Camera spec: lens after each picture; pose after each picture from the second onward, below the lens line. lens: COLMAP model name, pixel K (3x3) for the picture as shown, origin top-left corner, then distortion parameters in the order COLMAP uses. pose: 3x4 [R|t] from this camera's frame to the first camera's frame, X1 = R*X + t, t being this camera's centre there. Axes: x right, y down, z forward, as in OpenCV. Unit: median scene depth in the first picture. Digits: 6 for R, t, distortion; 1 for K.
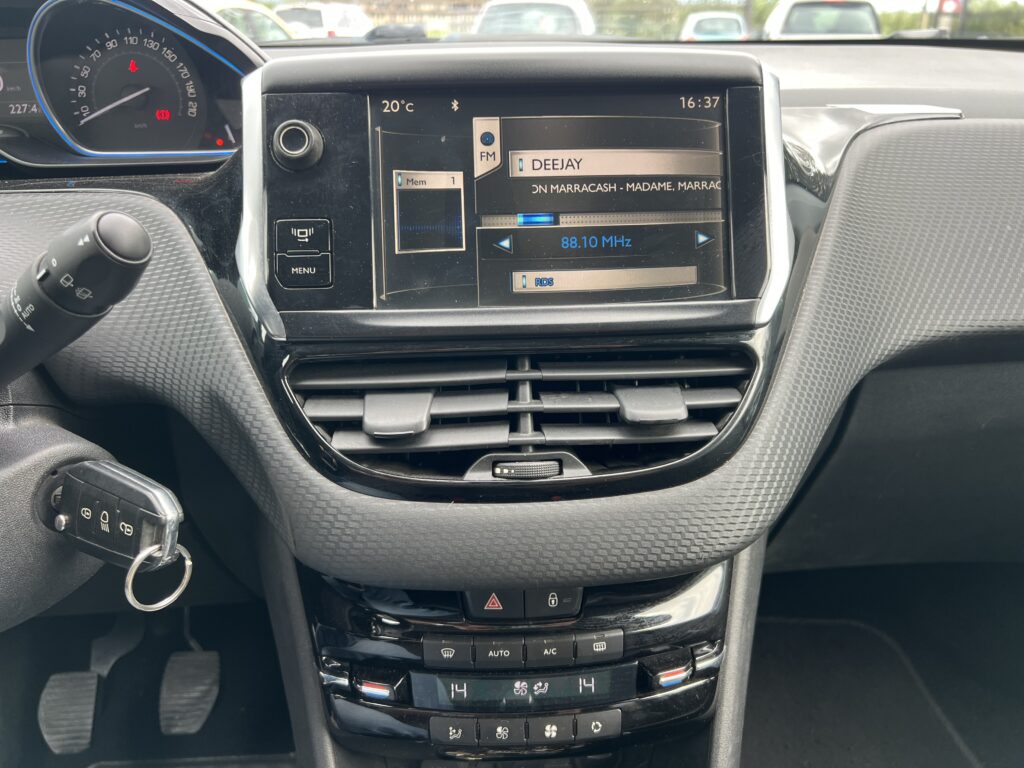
lens RADIAL K [[769.1, 0, 512.0], [0, 769.1, 384.0], [0, 0, 1]] dist [-0.010100, -0.006295]
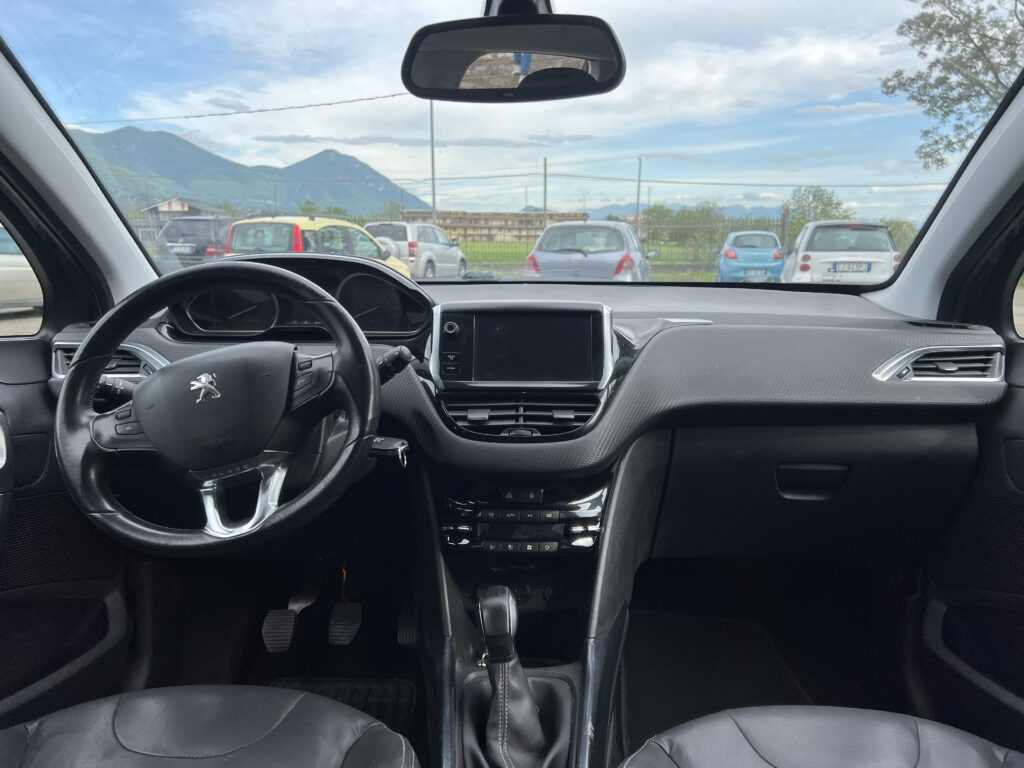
lens RADIAL K [[769.1, 0, 512.0], [0, 769.1, 384.0], [0, 0, 1]] dist [-0.010100, -0.006295]
pose [[0.996973, 0.022821, -0.074324, 0.201534], [-0.040296, 0.969204, -0.242939, 0.644325], [0.066491, 0.245199, 0.967190, -1.927532]]
